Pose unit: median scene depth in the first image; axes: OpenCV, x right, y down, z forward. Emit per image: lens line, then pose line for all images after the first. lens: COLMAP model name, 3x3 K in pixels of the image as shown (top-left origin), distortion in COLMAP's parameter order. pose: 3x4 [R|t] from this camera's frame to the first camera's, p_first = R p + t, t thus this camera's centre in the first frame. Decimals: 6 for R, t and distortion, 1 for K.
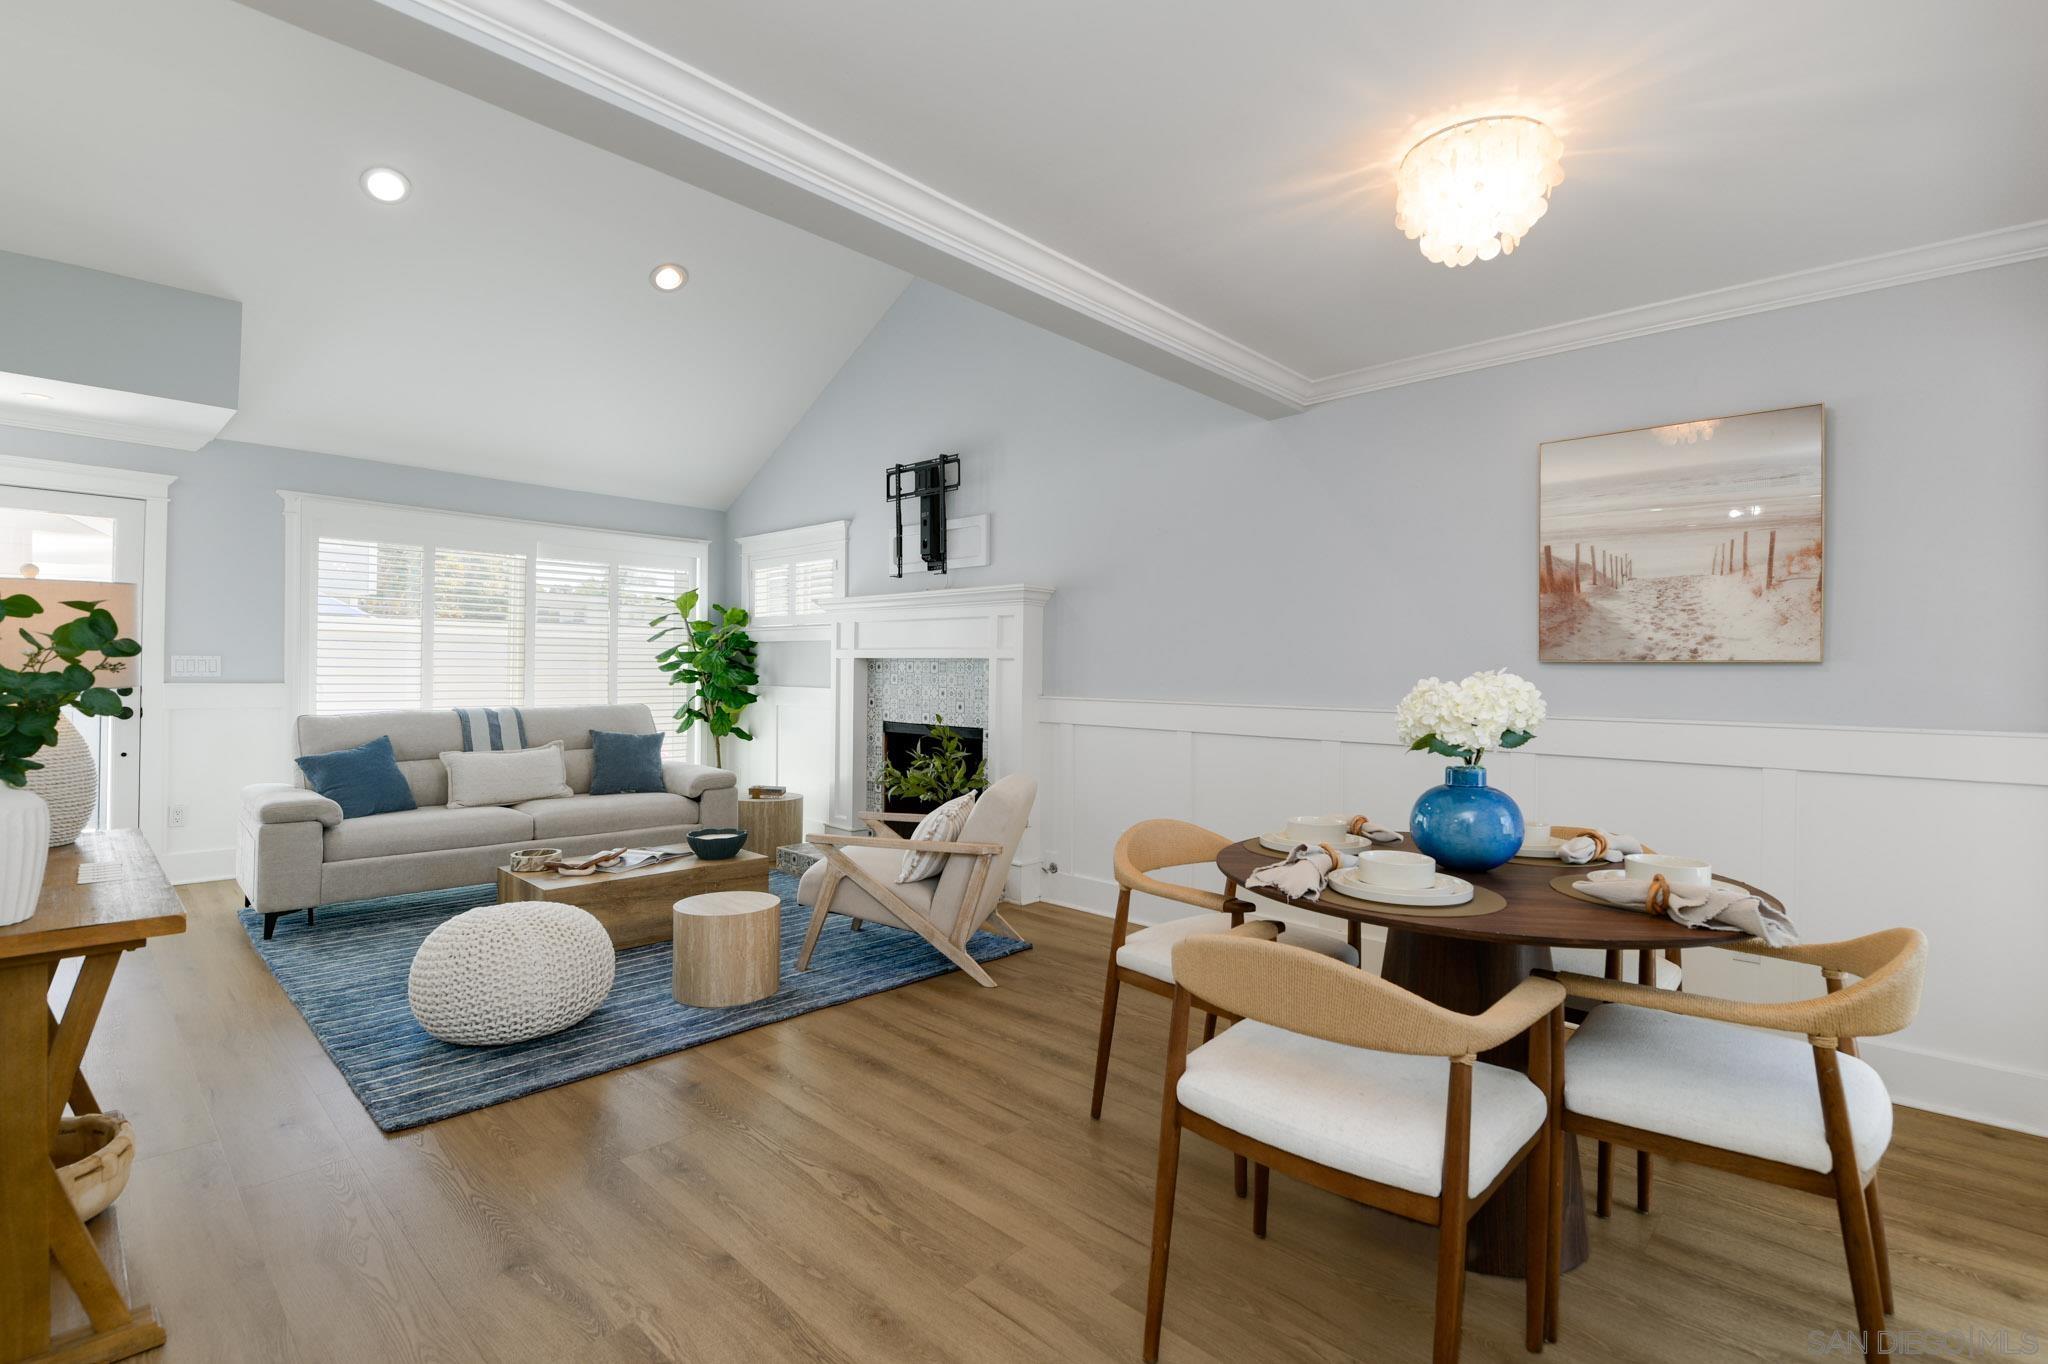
lens RADIAL K [[949.5, 0, 995.0], [0, 949.5, 663.6], [0, 0, 1]] dist [-0.000072, -0.000339]
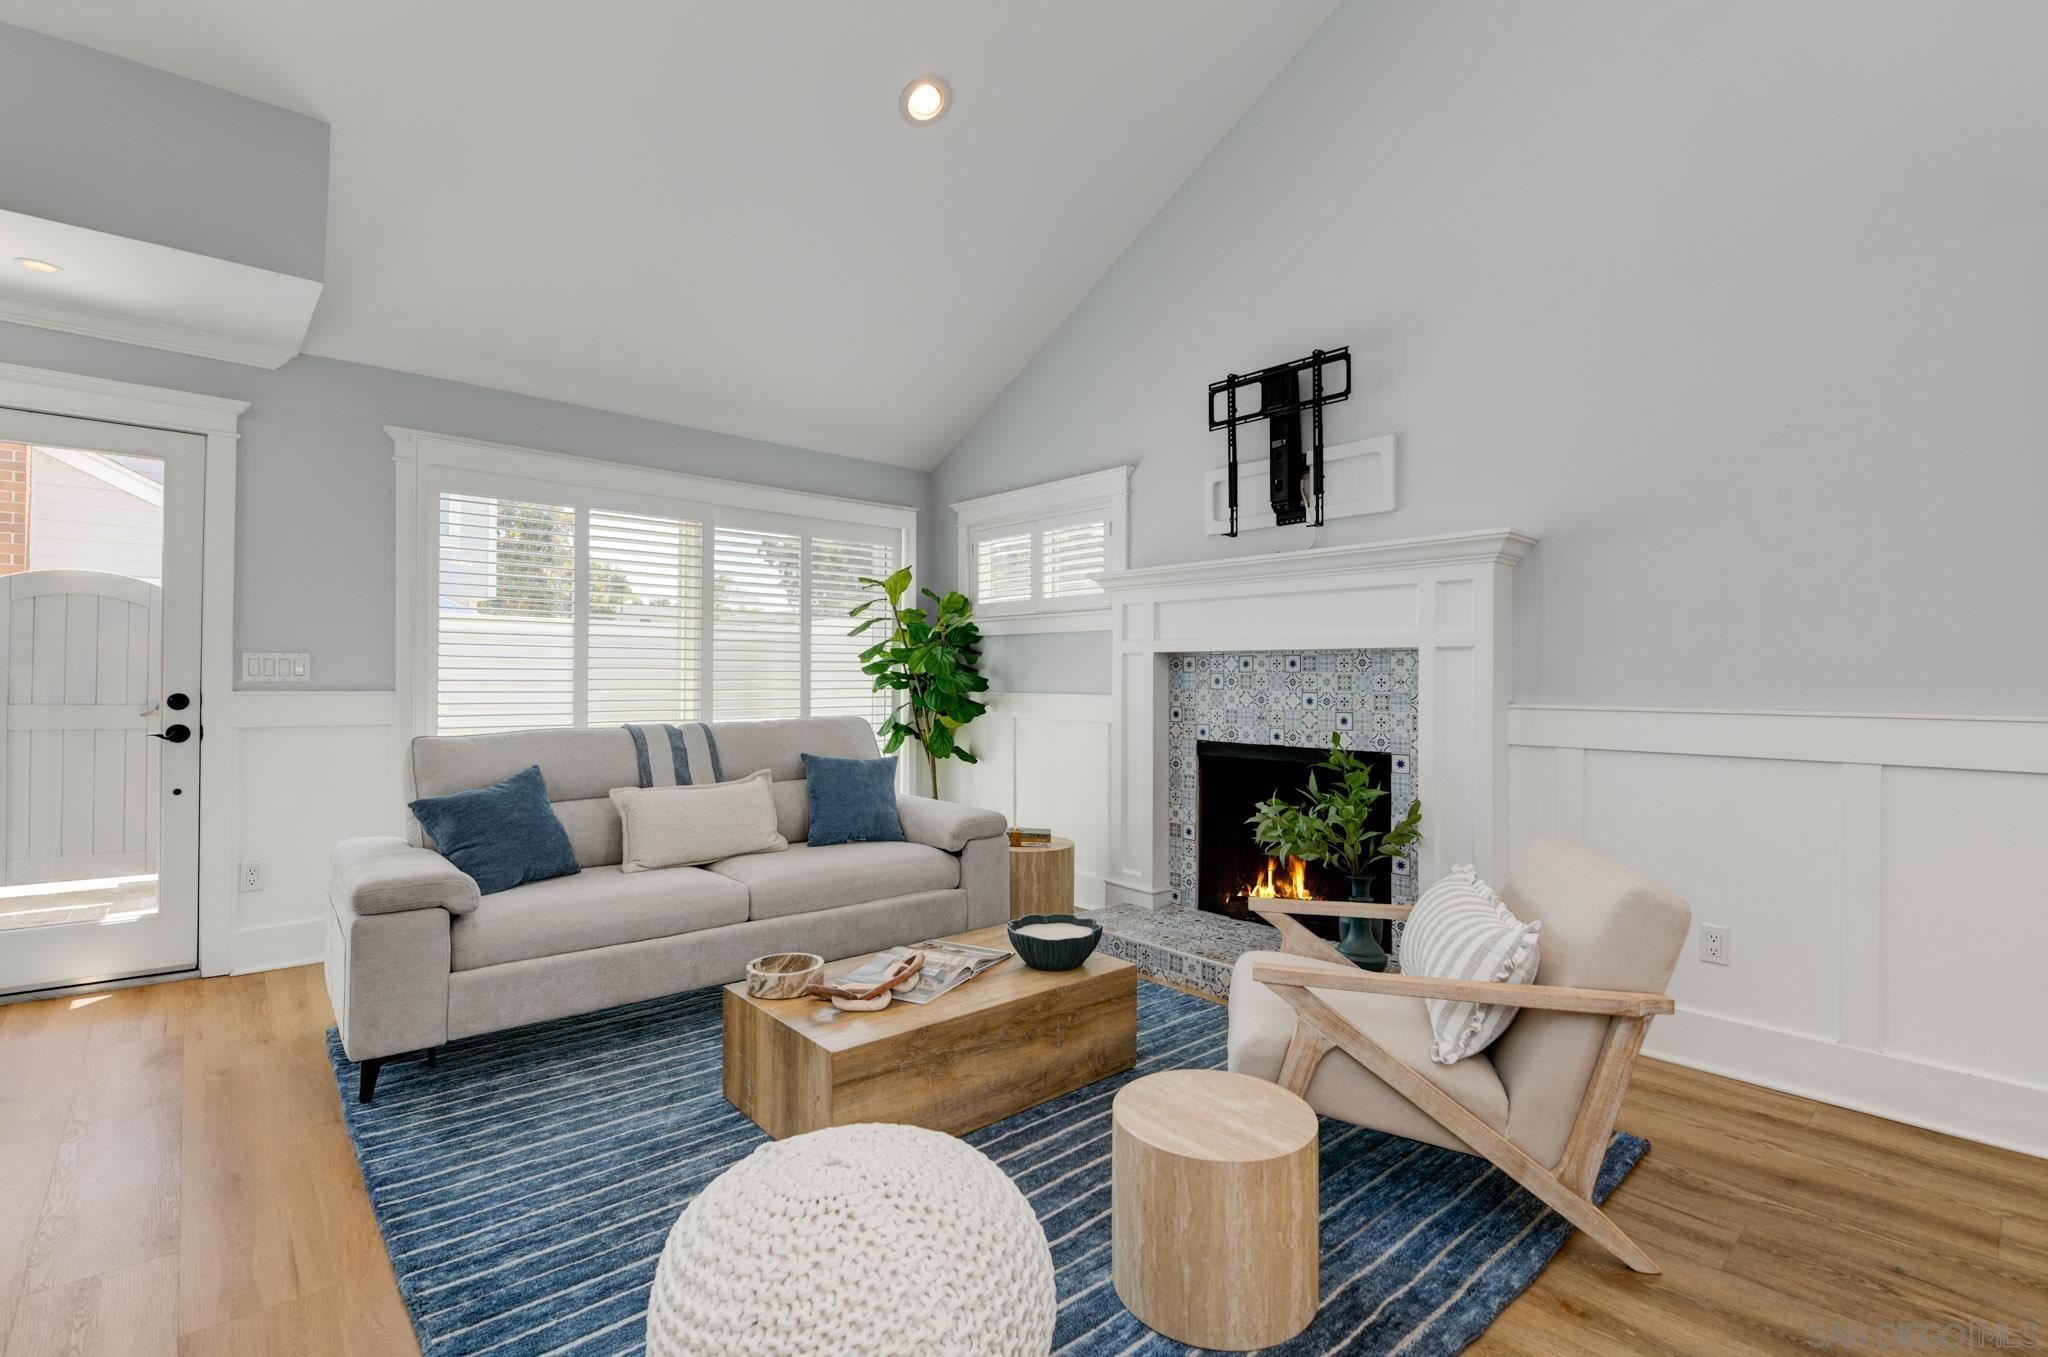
lens RADIAL K [[950.4, 0, 1027.5], [0, 950.4, 669.4], [0, 0, 1]] dist [0.000320, 0.000092]
pose [[0.998105, -0.006180, -0.061215, -0.211970], [0.006028, 0.999978, -0.002674, 0.008659], [0.061230, 0.002300, 0.998121, 0.291529]]
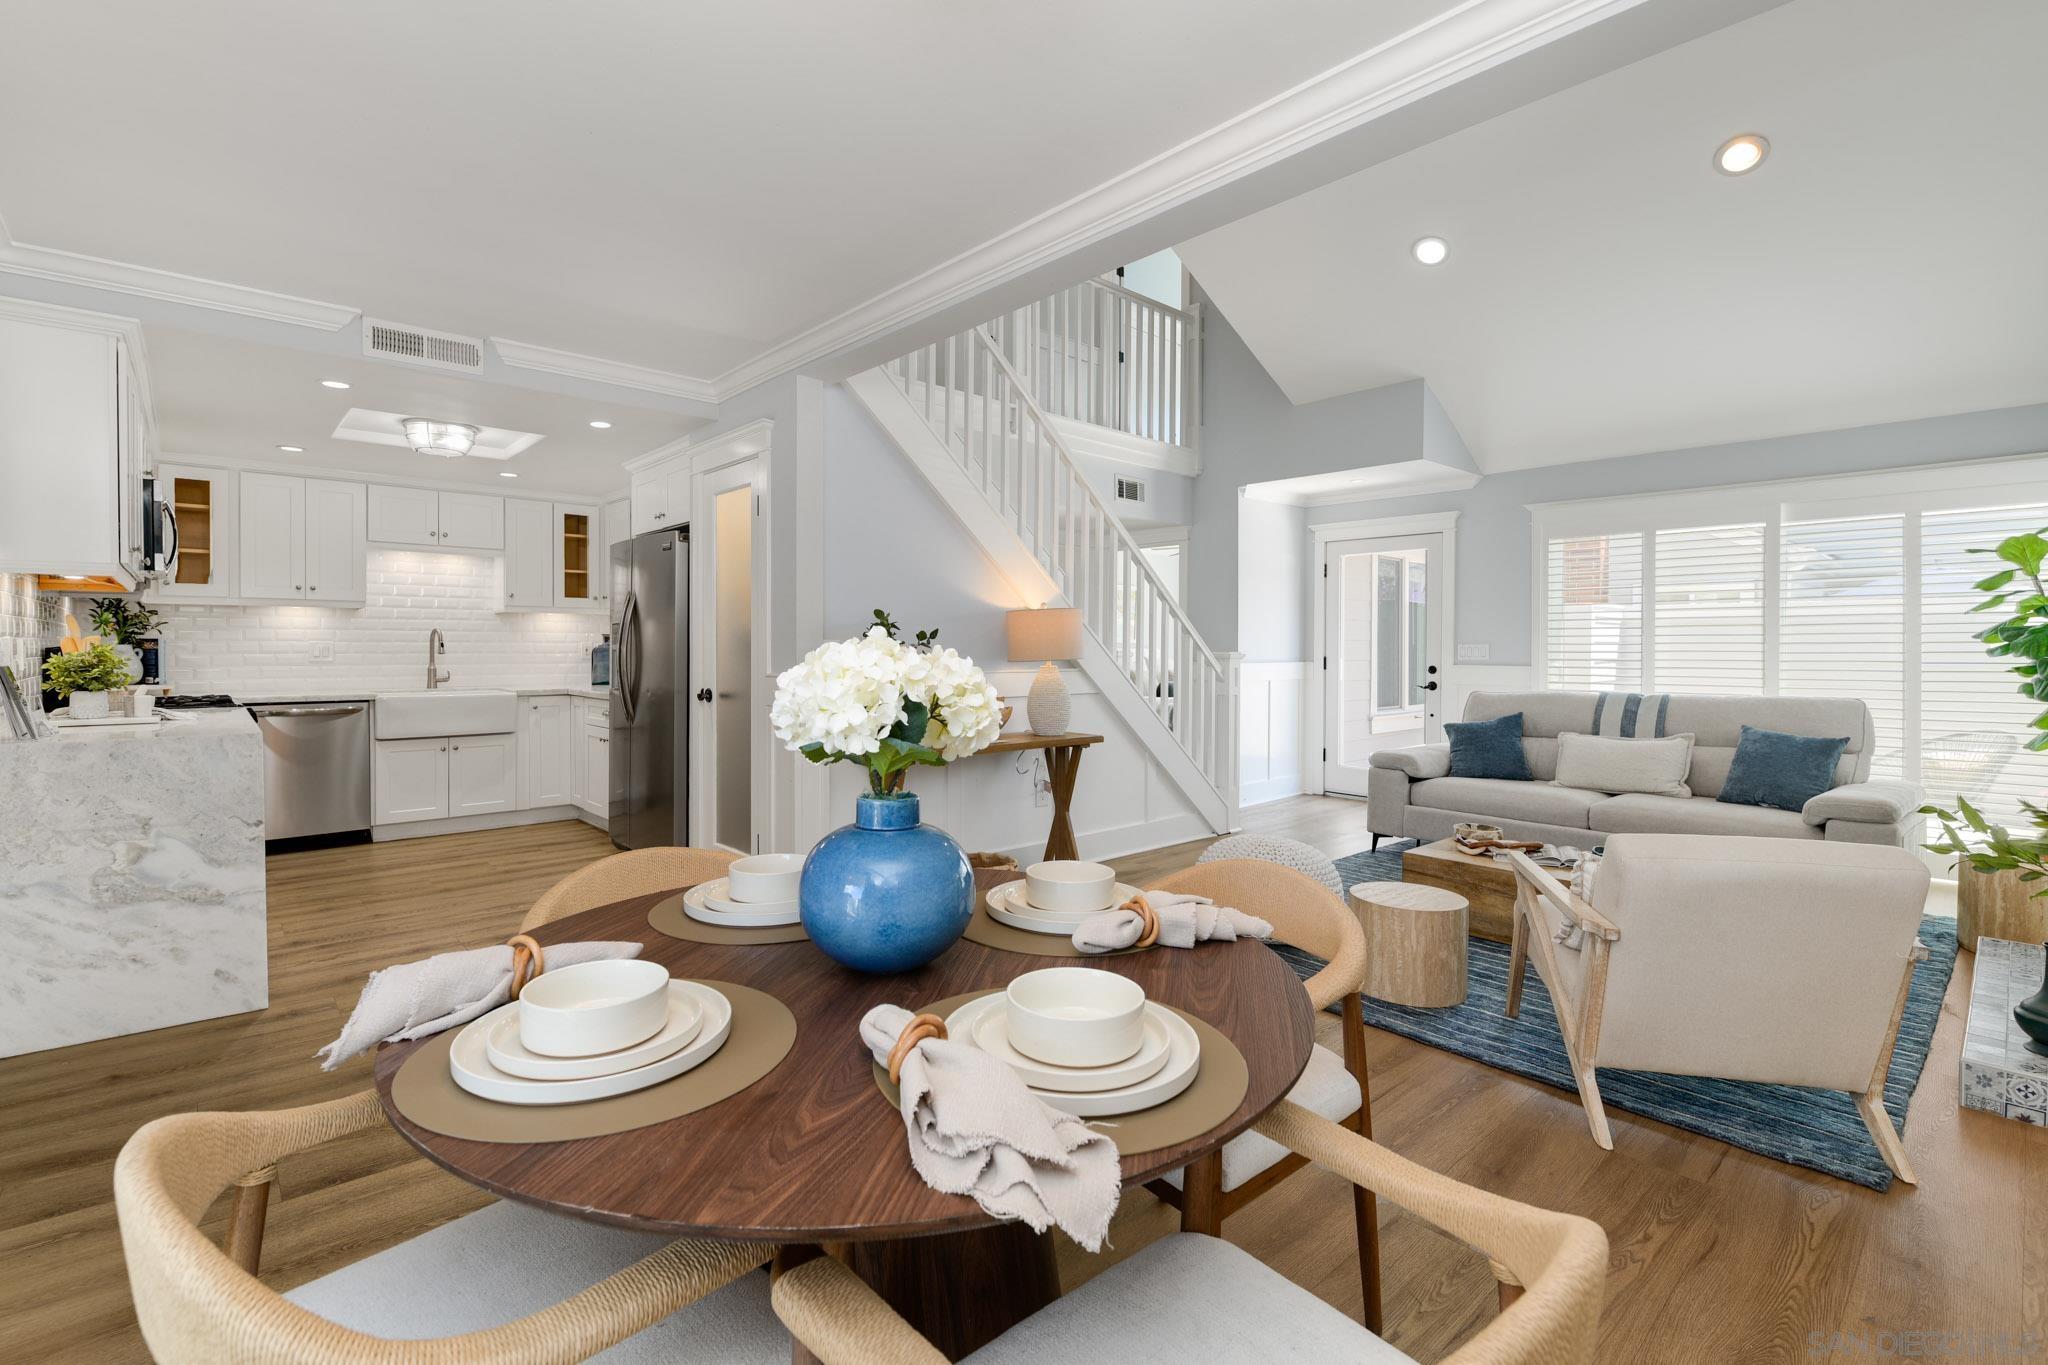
lens RADIAL K [[890.6, 0, 1028.3], [0, 890.6, 648.0], [0, 0, 1]] dist [-0.000787, -0.000112]
pose [[-0.032659, -0.013421, -0.999376, 0.376655], [0.005677, 0.999891, -0.013613, 0.009123], [0.999450, -0.006118, -0.032579, 0.395641]]
